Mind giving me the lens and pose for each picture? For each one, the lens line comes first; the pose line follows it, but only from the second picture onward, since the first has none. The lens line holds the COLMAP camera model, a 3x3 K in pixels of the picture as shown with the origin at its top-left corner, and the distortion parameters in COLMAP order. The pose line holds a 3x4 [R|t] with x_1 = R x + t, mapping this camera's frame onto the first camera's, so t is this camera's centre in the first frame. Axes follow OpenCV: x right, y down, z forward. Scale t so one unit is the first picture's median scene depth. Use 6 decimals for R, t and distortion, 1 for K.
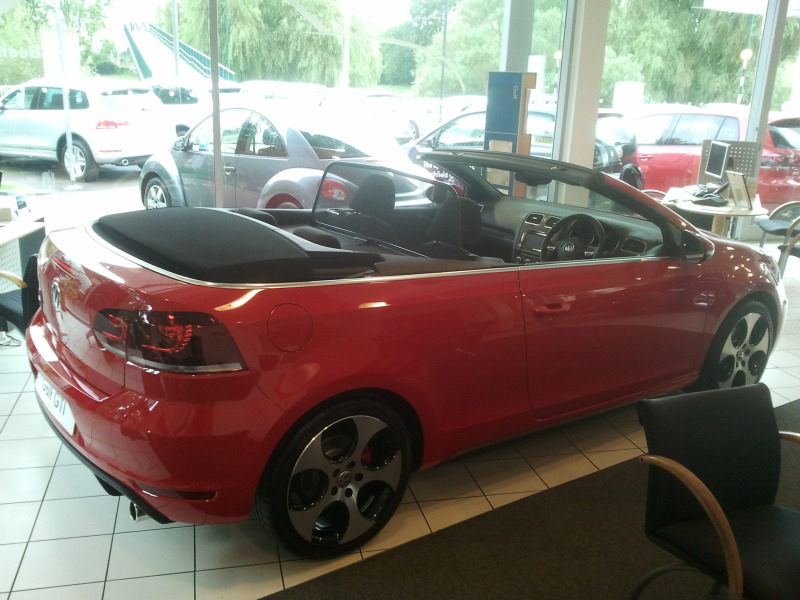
lens RADIAL K [[775.8, 0, 400.0], [0, 775.8, 300.0], [0, 0, 1]] dist [0.116687, -0.348729]
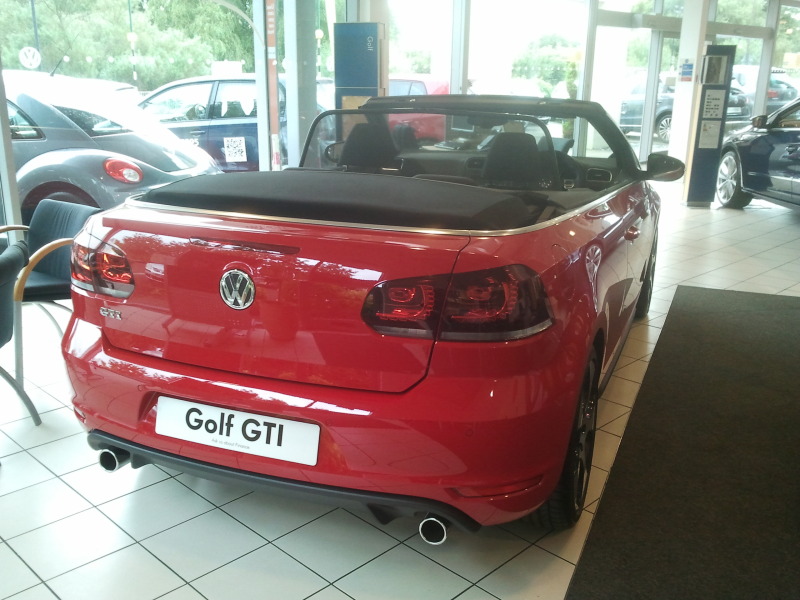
lens RADIAL K [[775.8, 0, 400.0], [0, 775.8, 300.0], [0, 0, 1]] dist [0.116687, -0.348729]
pose [[0.855337, -0.171753, 0.488774, -0.253492], [0.163770, 0.984707, 0.059430, -0.005171], [-0.491506, 0.029214, 0.870384, 0.112796]]
